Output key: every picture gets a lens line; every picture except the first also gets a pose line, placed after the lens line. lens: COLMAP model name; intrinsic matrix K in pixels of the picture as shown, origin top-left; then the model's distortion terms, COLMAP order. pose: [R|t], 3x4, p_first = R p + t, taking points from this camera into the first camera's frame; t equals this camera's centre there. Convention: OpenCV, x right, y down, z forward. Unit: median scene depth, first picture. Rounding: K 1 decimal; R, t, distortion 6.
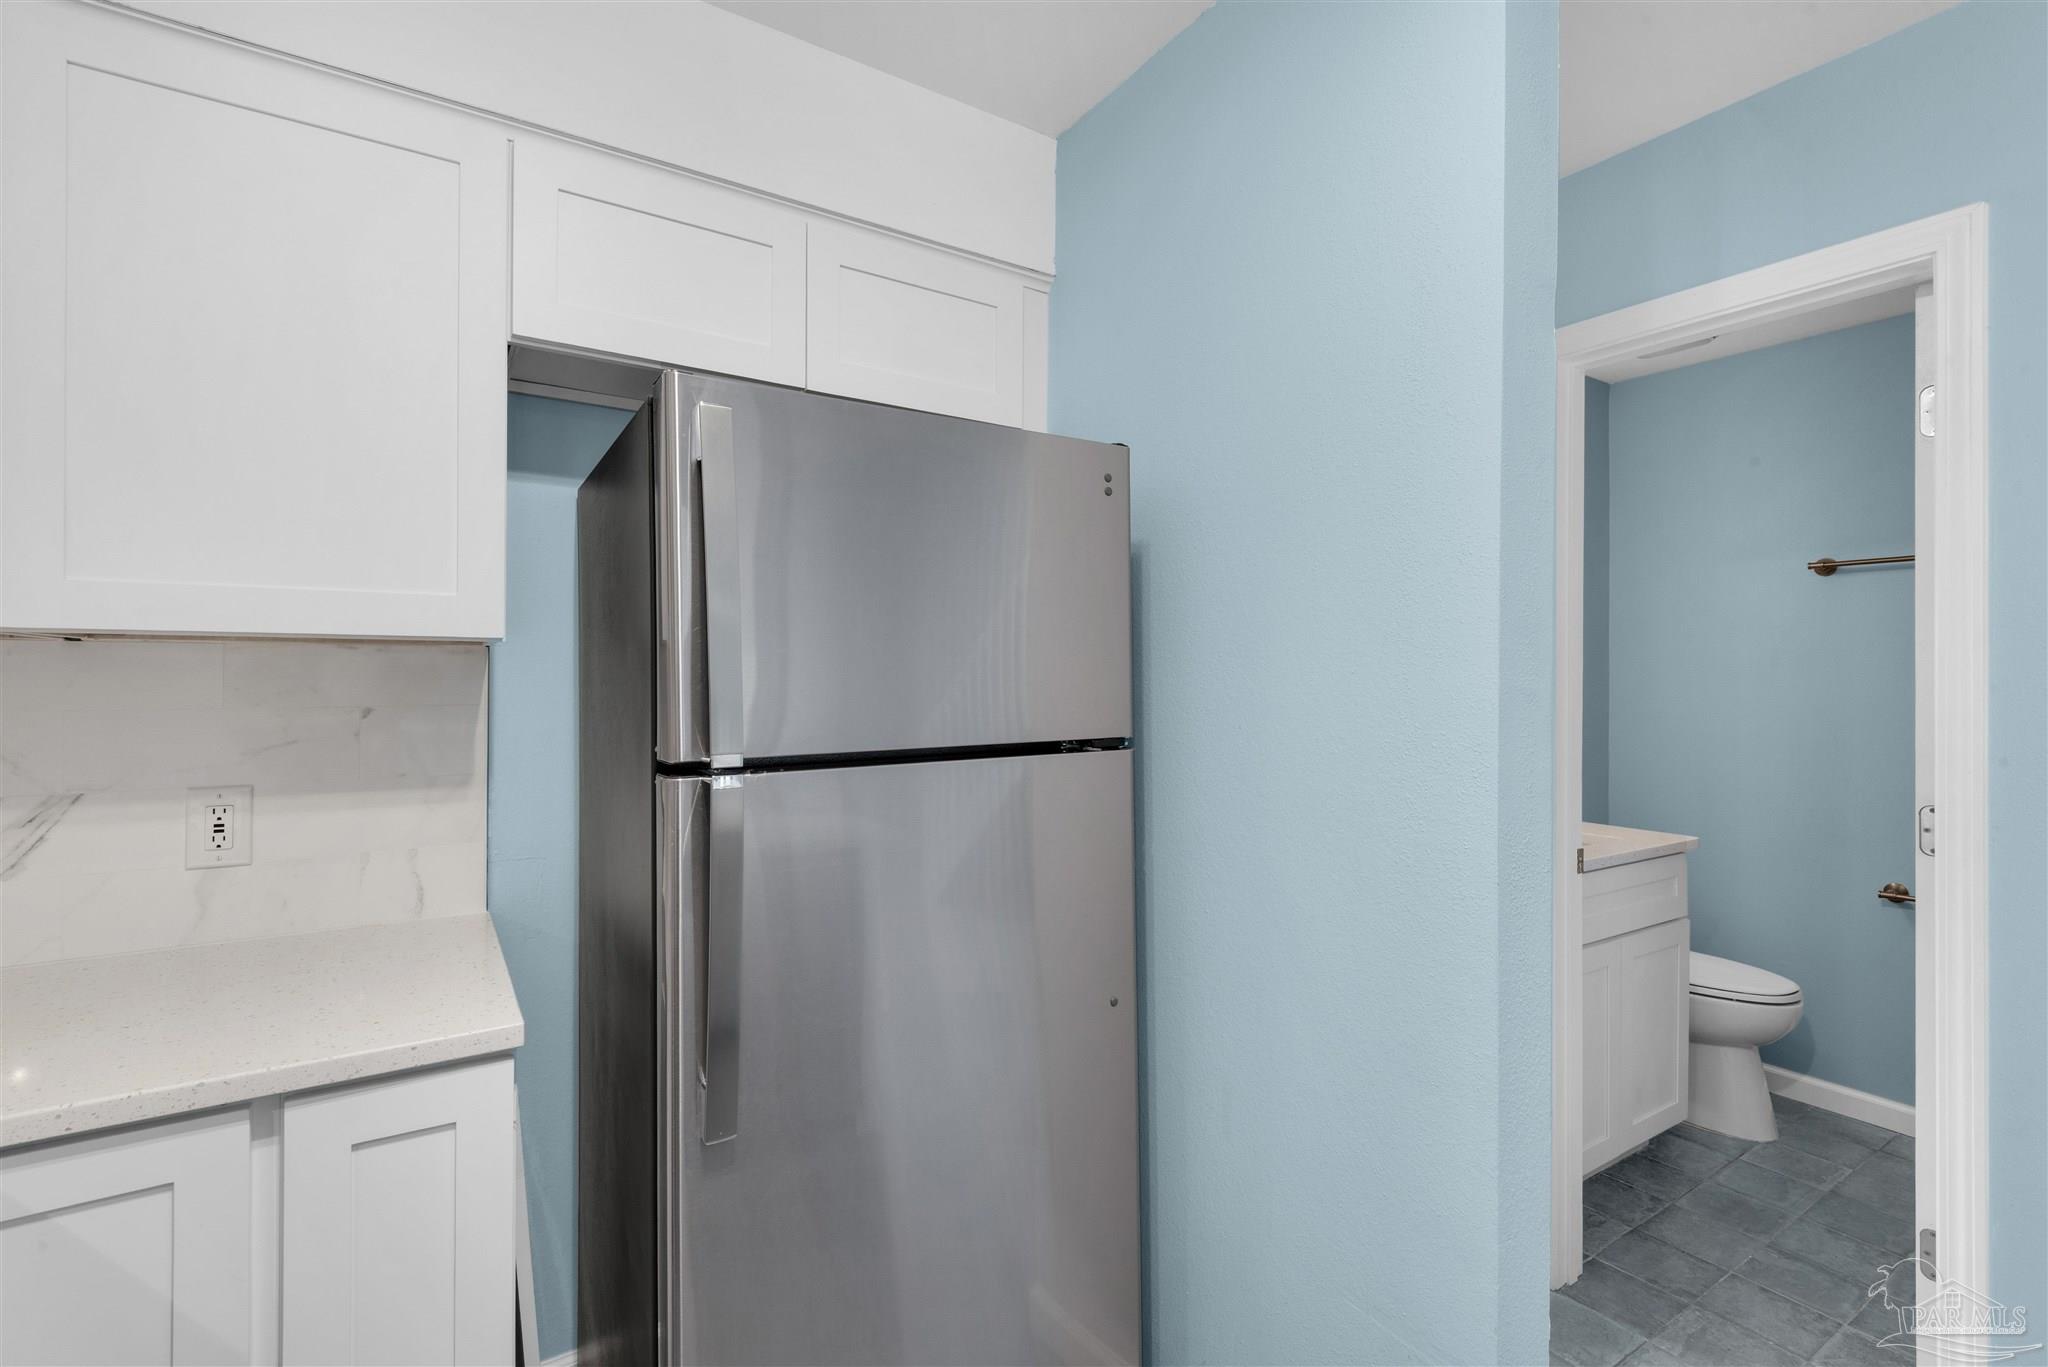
lens RADIAL K [[927.0, 0, 1023.4], [0, 927.0, 671.0], [0, 0, 1]] dist [0.019112, -0.012028]
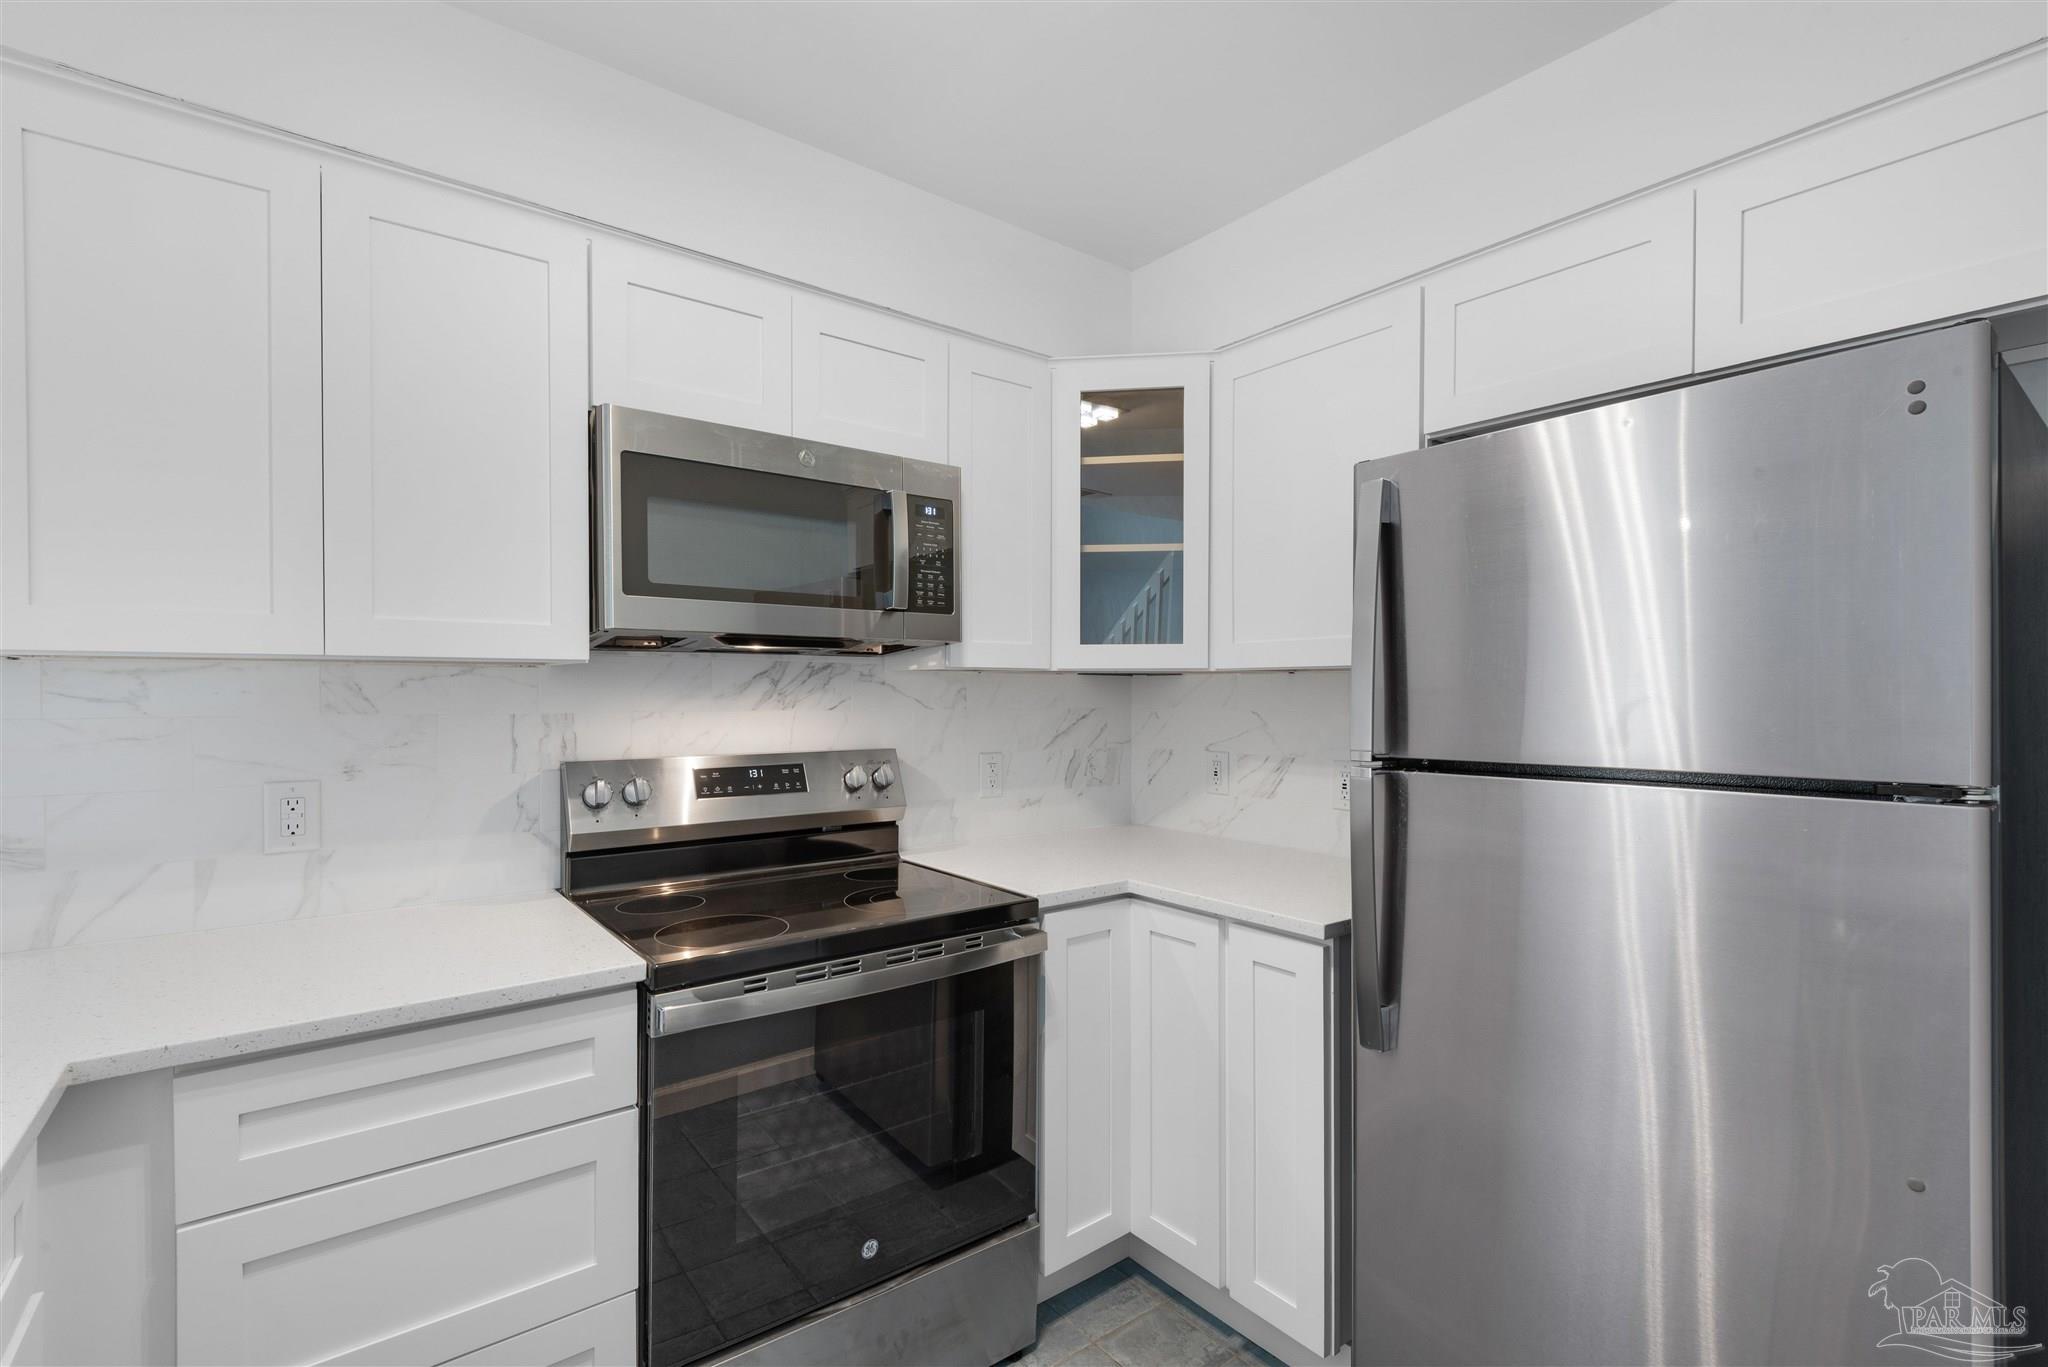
lens RADIAL K [[927.0, 0, 1028.4], [0, 927.0, 693.7], [0, 0, 1]] dist [0.019112, -0.012028]
pose [[0.079098, -0.001308, -0.996866, 0.760217], [-0.001663, 0.999998, -0.001444, 0.011678], [0.996865, 0.001772, 0.079096, 0.349383]]
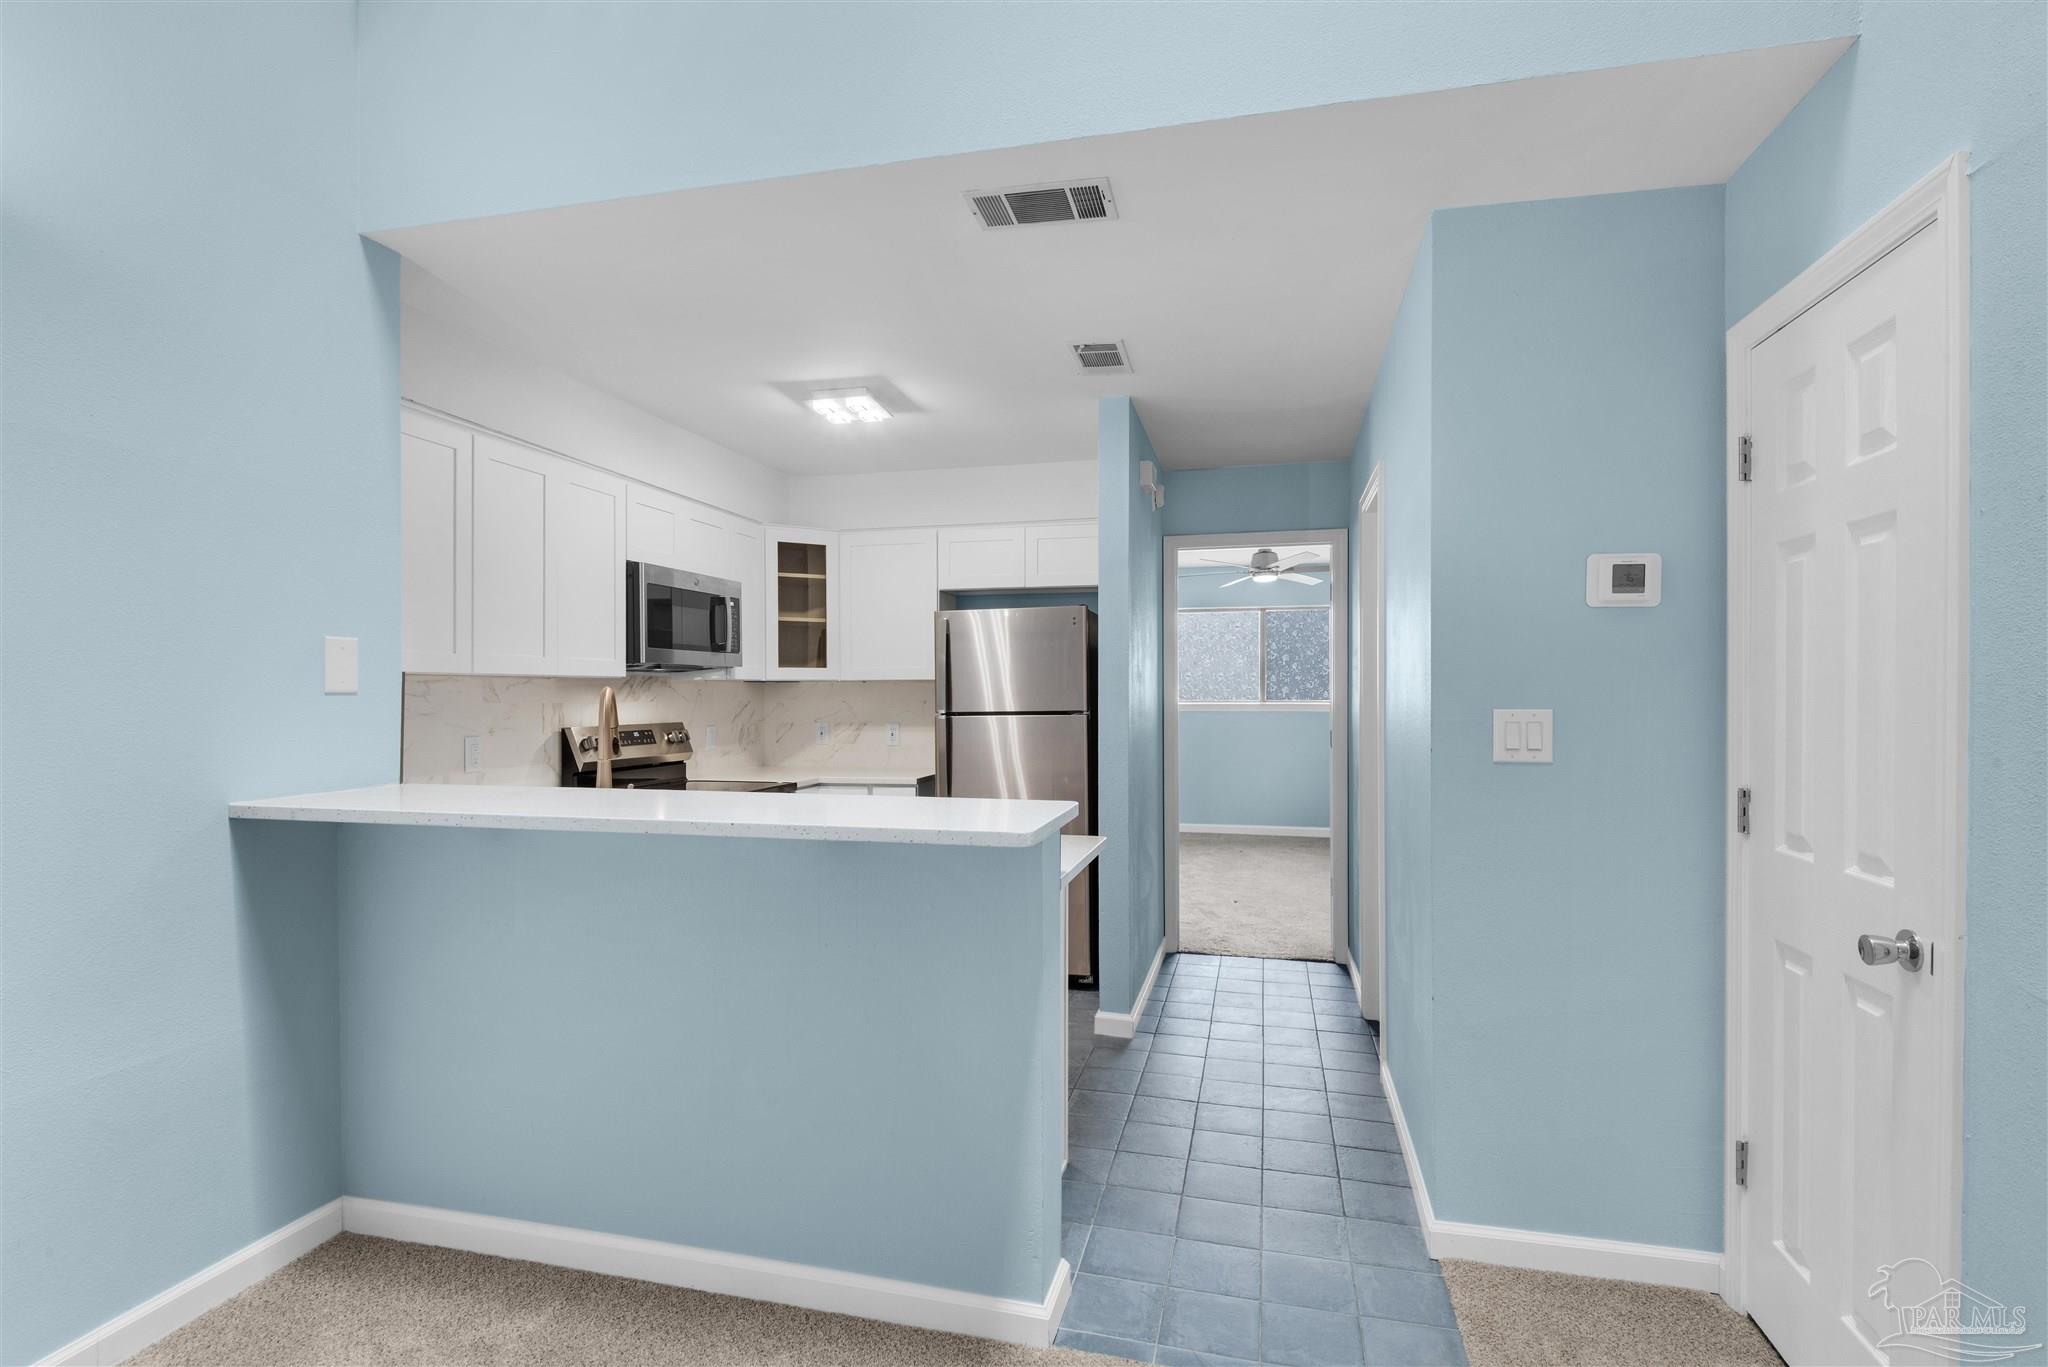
lens RADIAL K [[975.6, 0, 1032.8], [0, 975.6, 685.7], [0, 0, 1]] dist [0.016225, -0.001014]
pose [[0.682210, -0.016081, -0.730980, 2.361413], [0.010282, 0.999870, -0.012400, 0.040828], [0.731084, 0.000943, 0.682287, -1.213084]]
